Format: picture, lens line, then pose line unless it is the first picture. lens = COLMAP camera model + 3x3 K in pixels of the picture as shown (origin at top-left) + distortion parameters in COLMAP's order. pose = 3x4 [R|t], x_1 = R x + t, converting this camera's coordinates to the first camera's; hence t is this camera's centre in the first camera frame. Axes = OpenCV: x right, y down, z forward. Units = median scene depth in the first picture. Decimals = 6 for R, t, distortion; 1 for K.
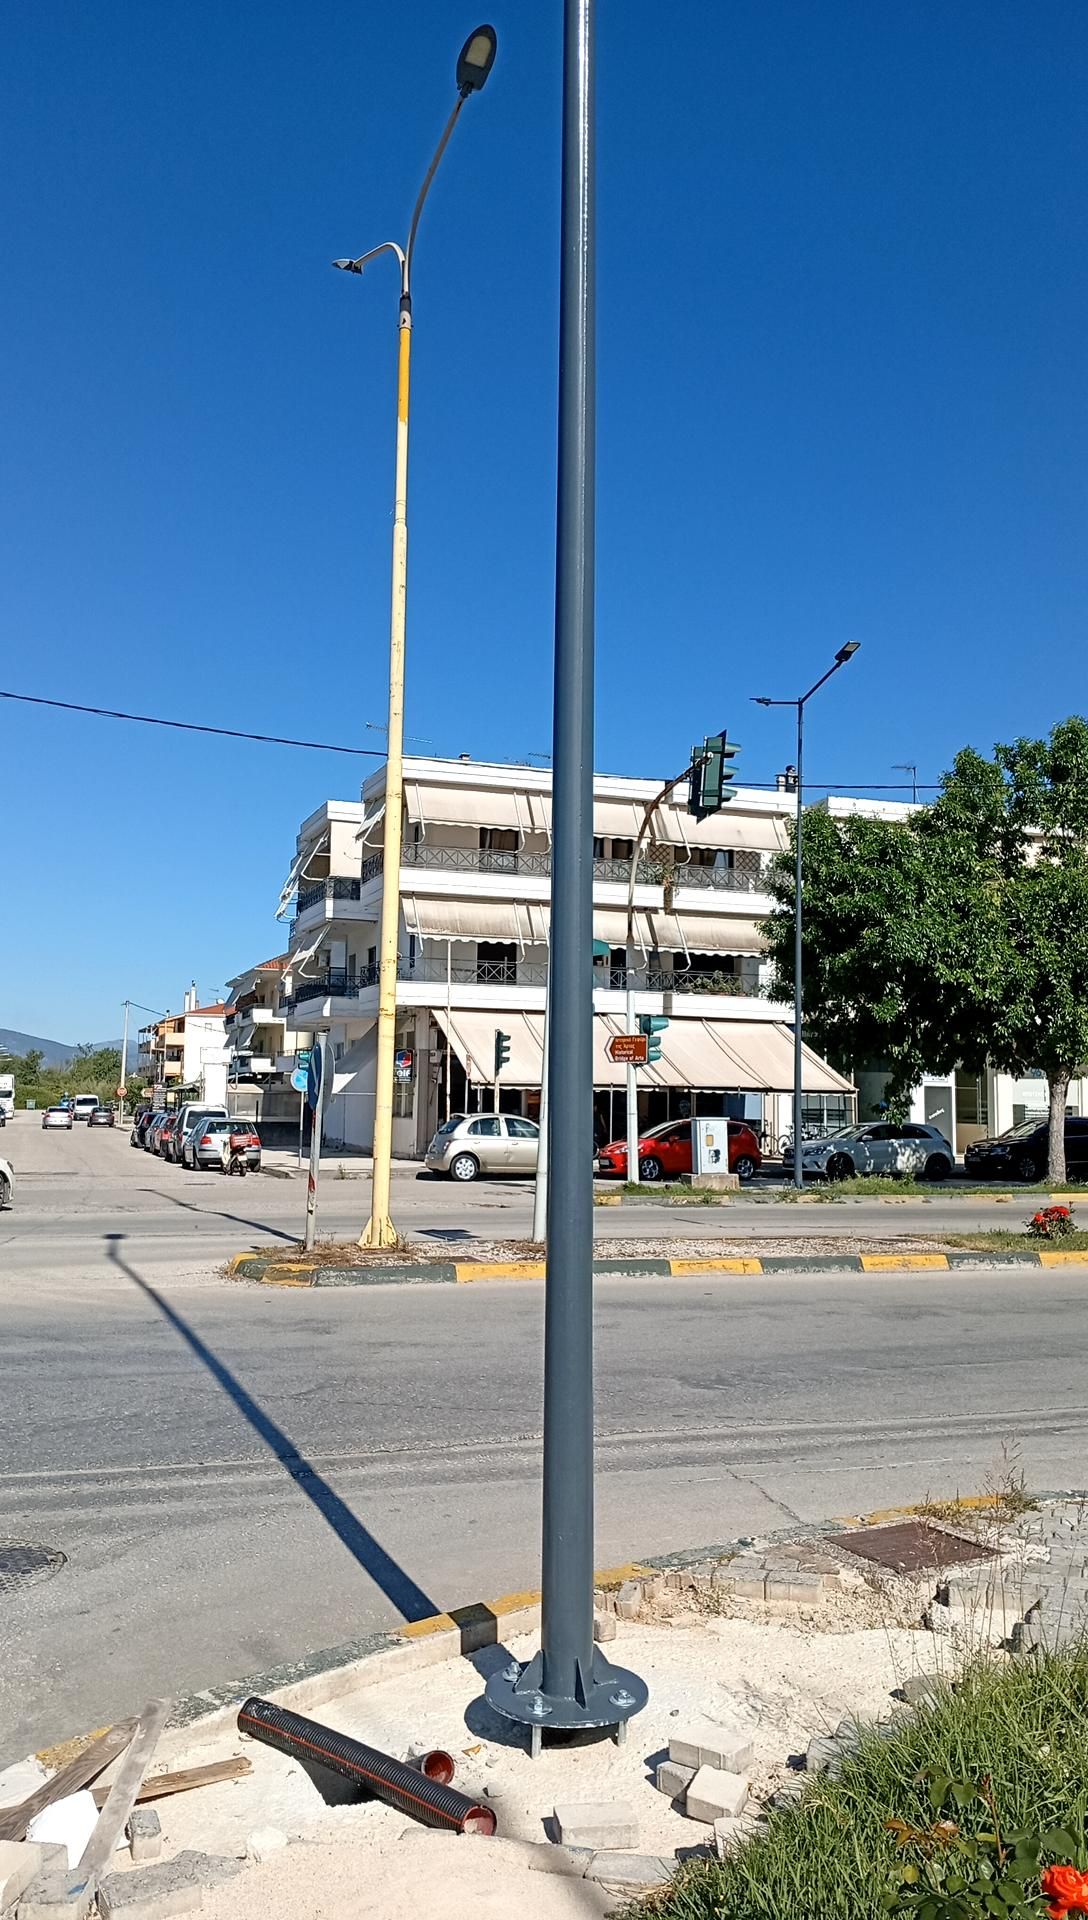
lens RADIAL K [[1544.0, 0, 544.0], [0, 1544.0, 960.0], [0, 0, 1]] dist [0.108377, -0.213287]
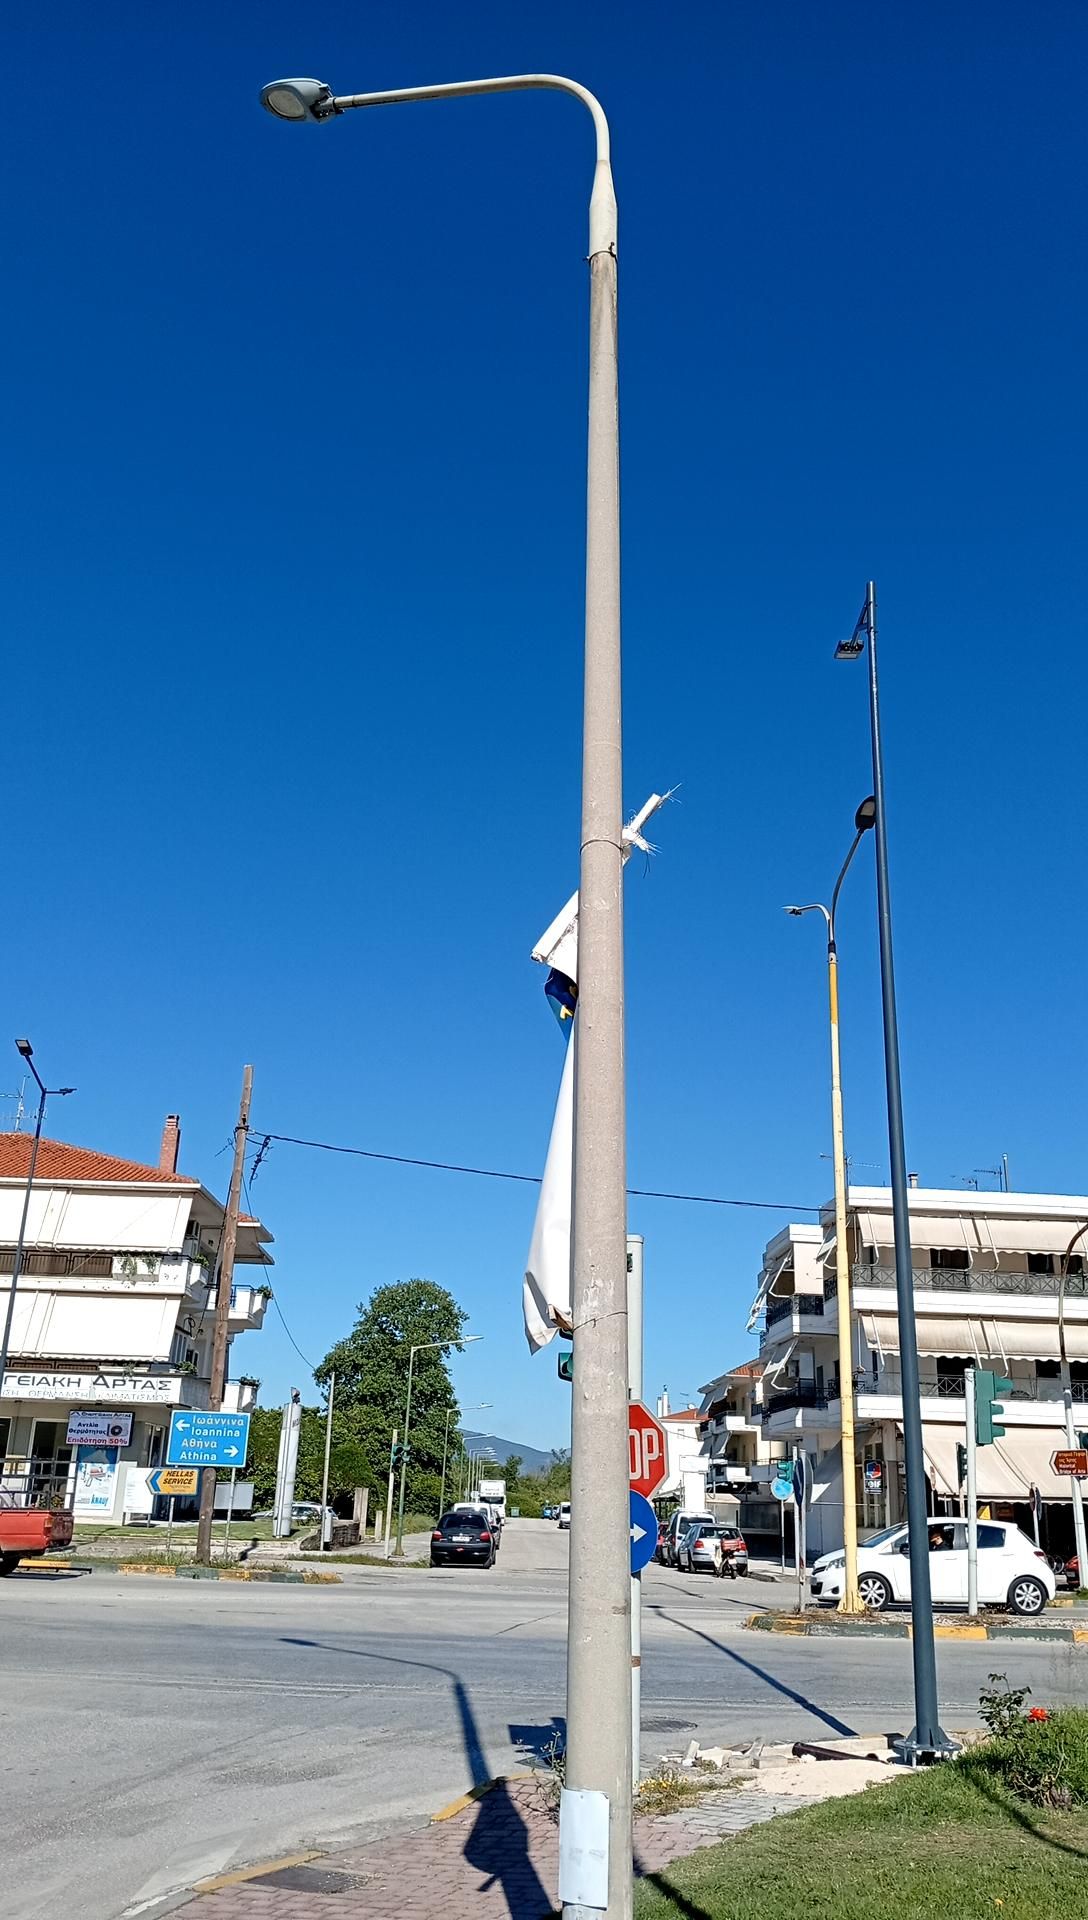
lens RADIAL K [[1544.0, 0, 544.0], [0, 1544.0, 960.0], [0, 0, 1]] dist [0.108377, -0.213287]
pose [[0.957237, -0.081918, -0.277465, 0.019042], [0.010331, 0.968142, -0.250189, -0.009550], [0.289120, 0.236623, 0.927588, -0.149667]]
